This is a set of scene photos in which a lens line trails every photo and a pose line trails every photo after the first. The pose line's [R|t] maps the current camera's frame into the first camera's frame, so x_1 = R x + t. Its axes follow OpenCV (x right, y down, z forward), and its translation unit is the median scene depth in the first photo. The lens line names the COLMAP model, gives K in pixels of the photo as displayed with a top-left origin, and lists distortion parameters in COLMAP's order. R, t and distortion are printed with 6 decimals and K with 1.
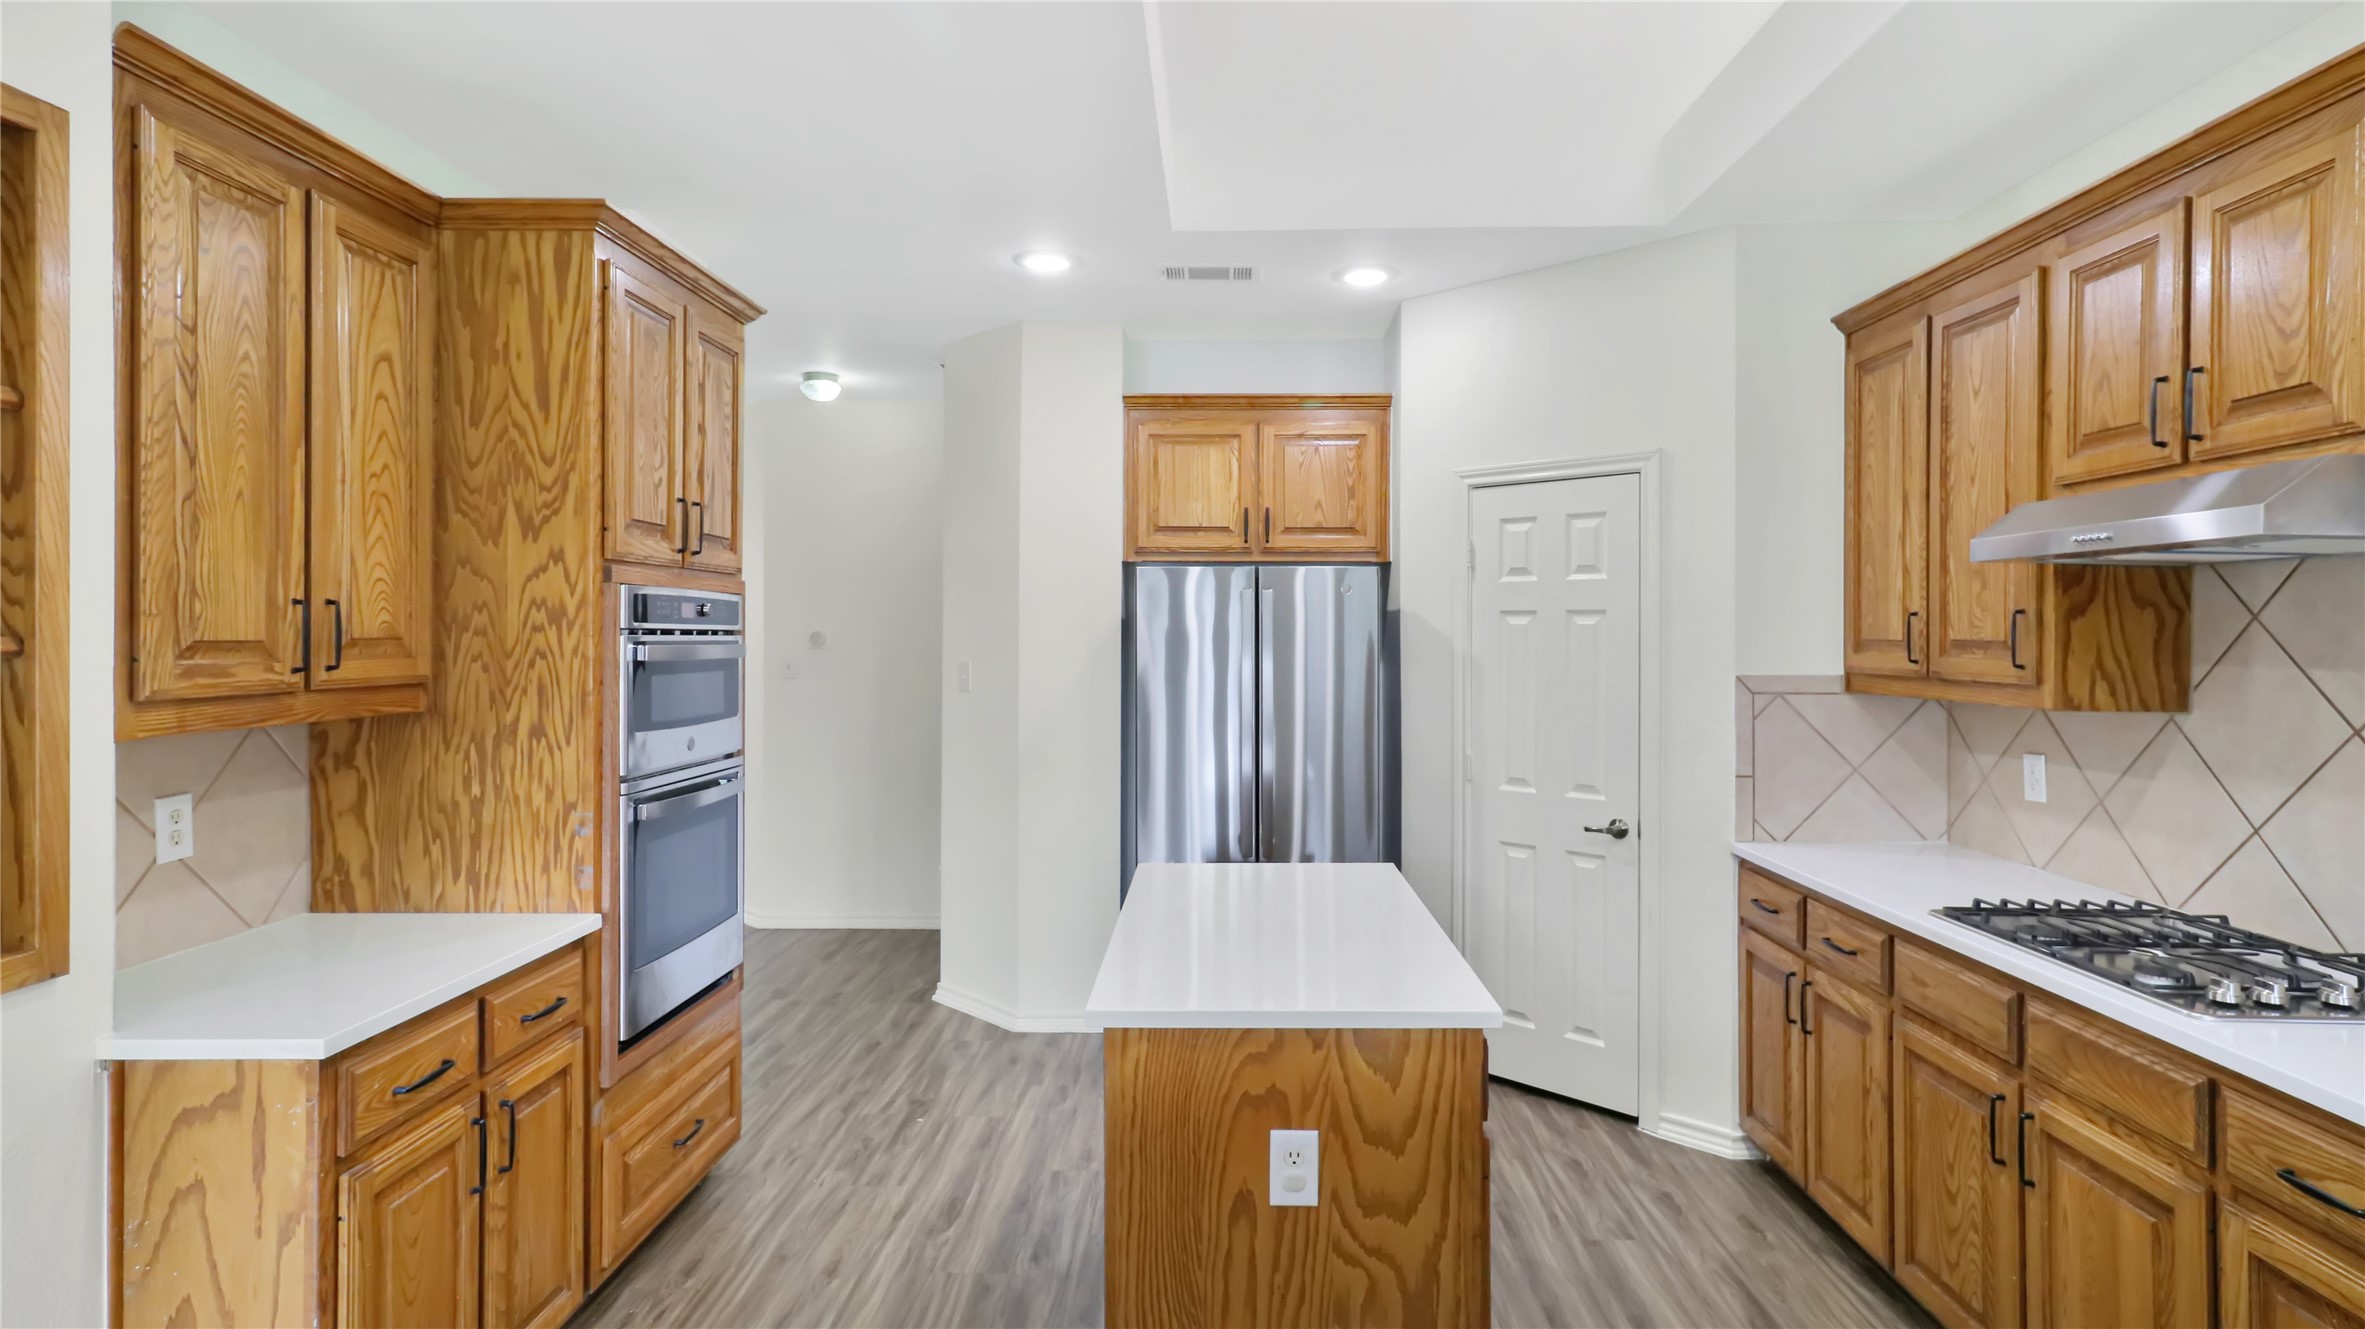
lens RADIAL K [[1247.8, 0, 1190.9], [0, 1247.8, 621.5], [0, 0, 1]] dist [0.004688, 0.003300]
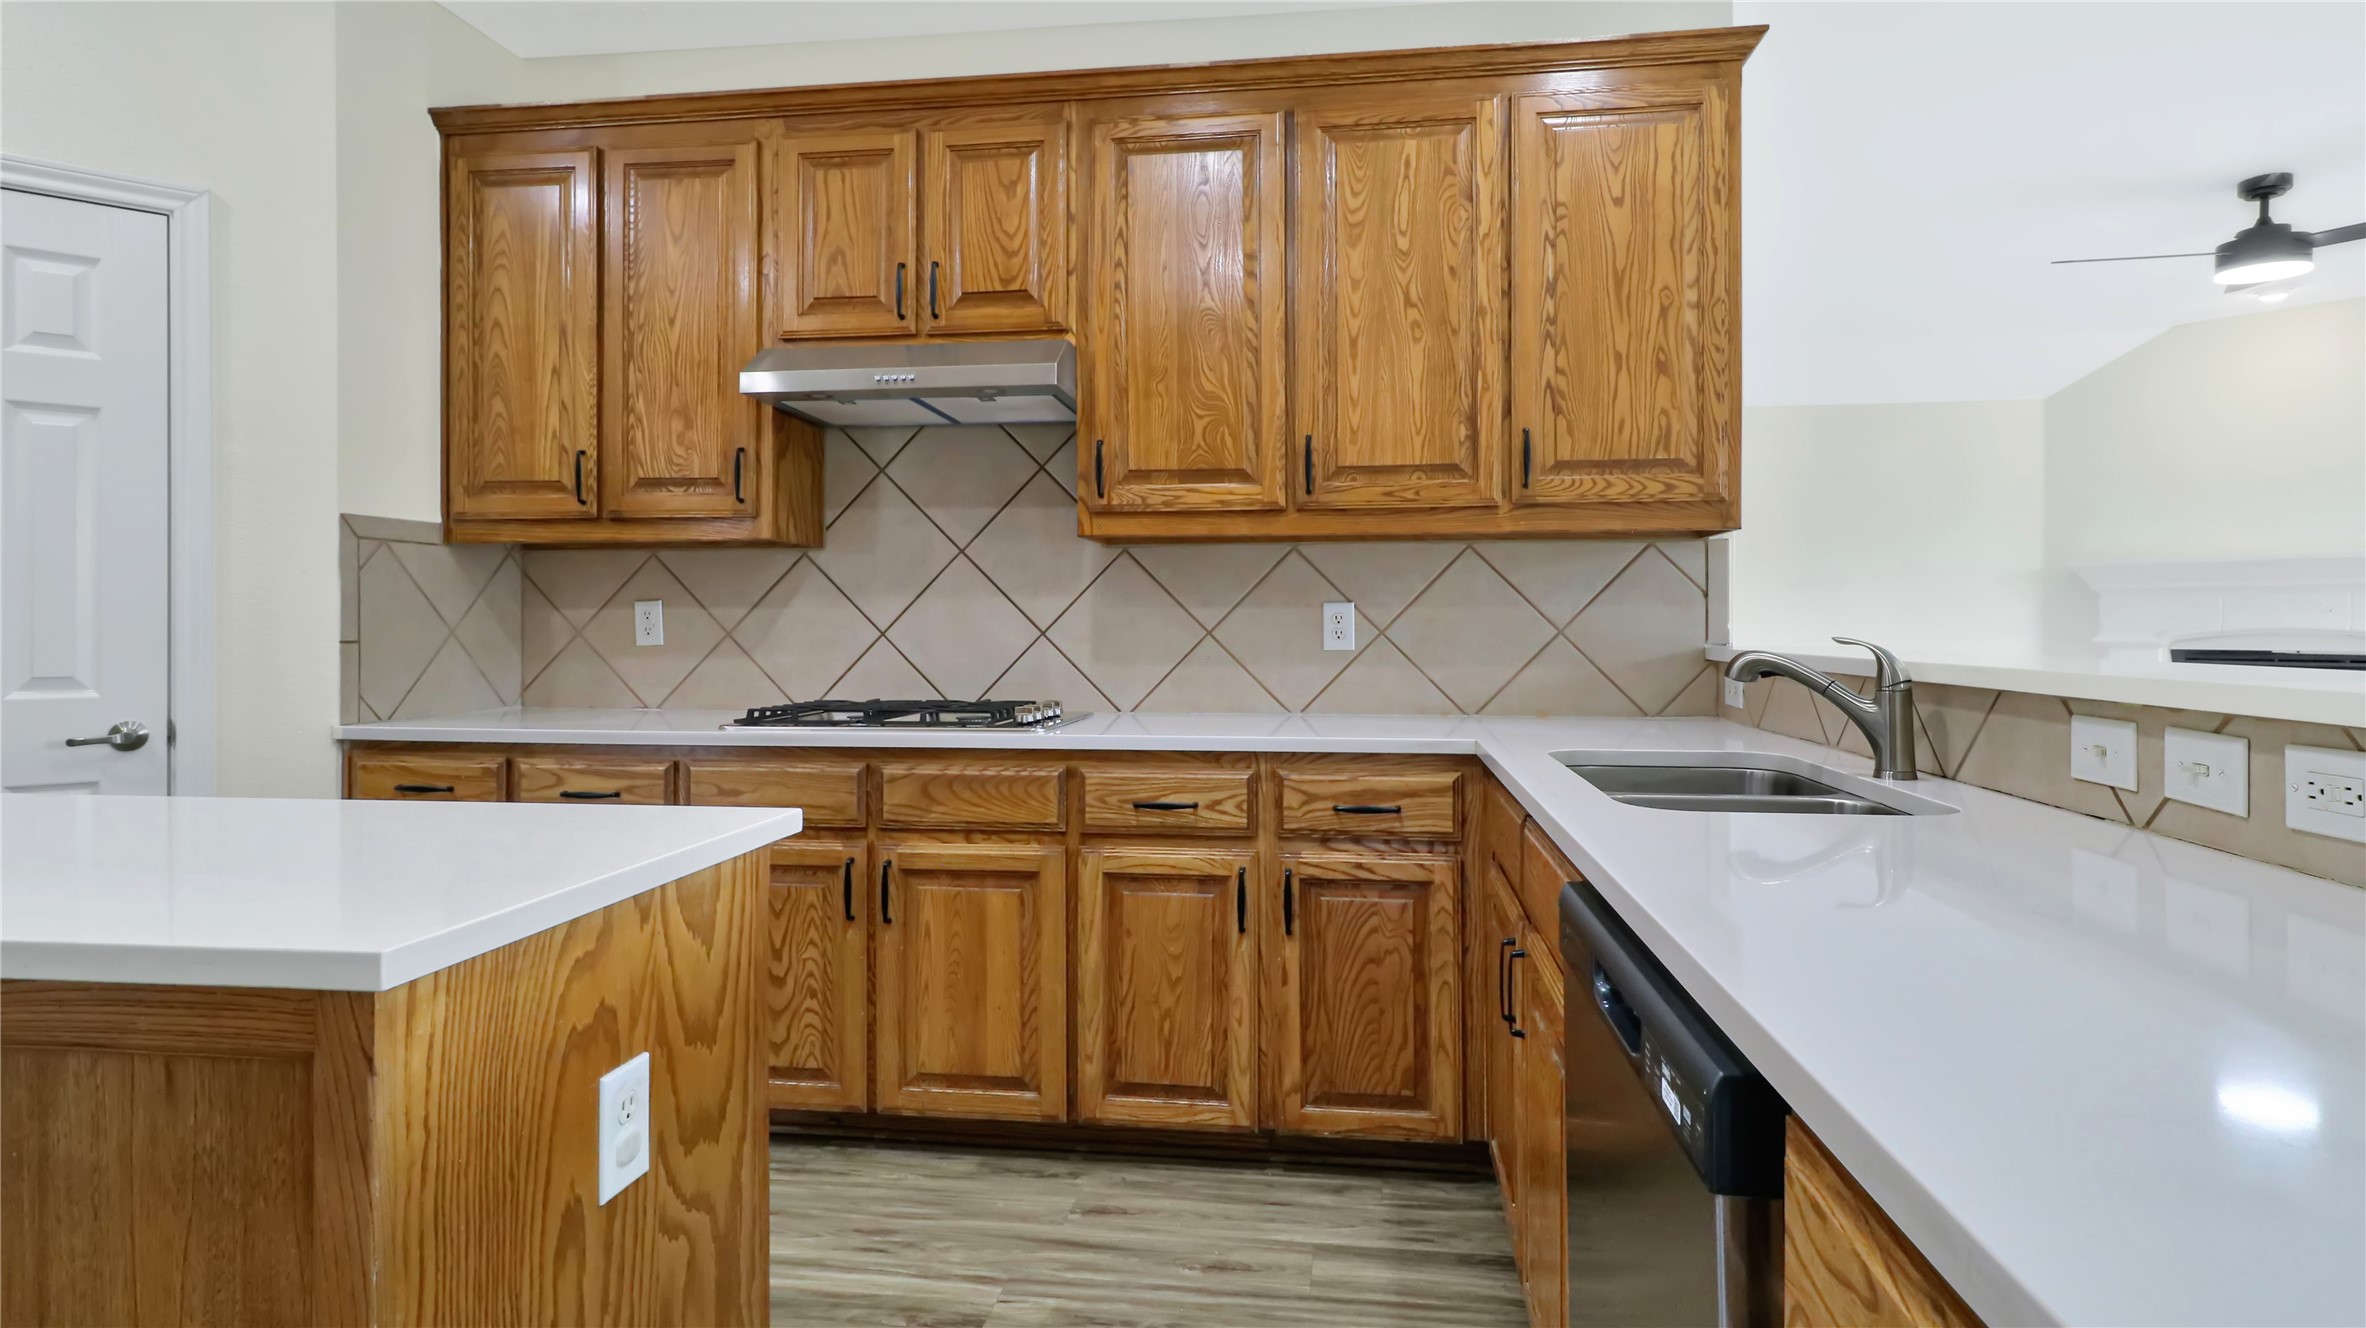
lens RADIAL K [[1248.4, 0, 1185.4], [0, 1248.4, 631.7], [0, 0, 1]] dist [0.004688, 0.003300]
pose [[0.094598, 0.000131, 0.995516, -0.456327], [-0.003878, 0.999992, 0.000237, 0.177142], [-0.995508, -0.003883, 0.094598, 0.609968]]
